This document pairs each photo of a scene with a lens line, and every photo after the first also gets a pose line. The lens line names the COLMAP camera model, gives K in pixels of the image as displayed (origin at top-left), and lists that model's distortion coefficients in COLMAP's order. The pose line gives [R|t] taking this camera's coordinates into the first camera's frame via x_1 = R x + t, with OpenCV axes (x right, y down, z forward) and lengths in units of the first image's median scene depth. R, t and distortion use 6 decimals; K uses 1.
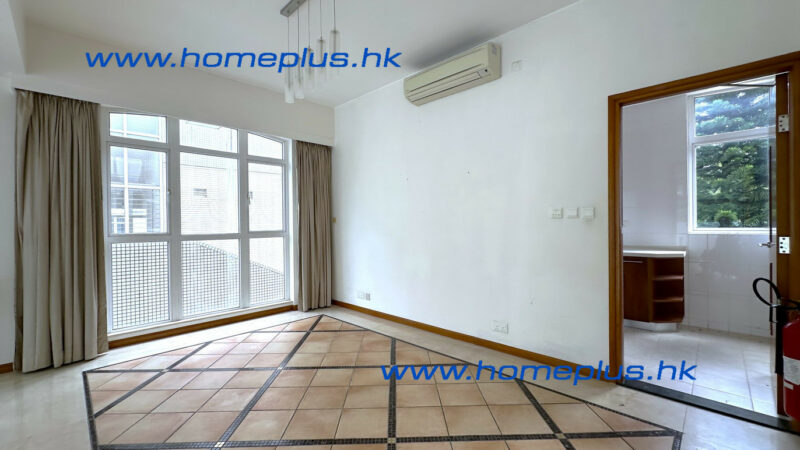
lens RADIAL K [[336.4, 0, 402.1], [0, 336.4, 224.1], [0, 0, 1]] dist [-0.012583, -0.000161]
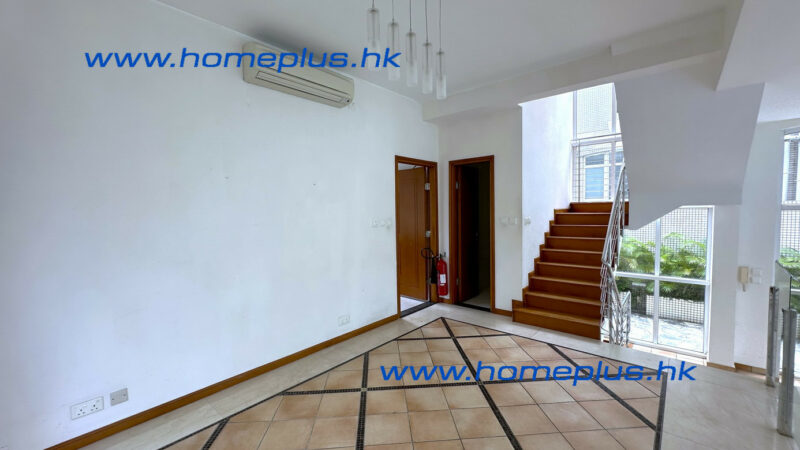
lens RADIAL K [[336.4, 0, 402.1], [0, 336.4, 224.1], [0, 0, 1]] dist [-0.012583, -0.000161]
pose [[-0.071735, -0.042550, 0.996516, -0.913497], [0.018659, 0.998858, 0.043993, -0.082642], [-0.997249, 0.021750, -0.070859, 0.896834]]
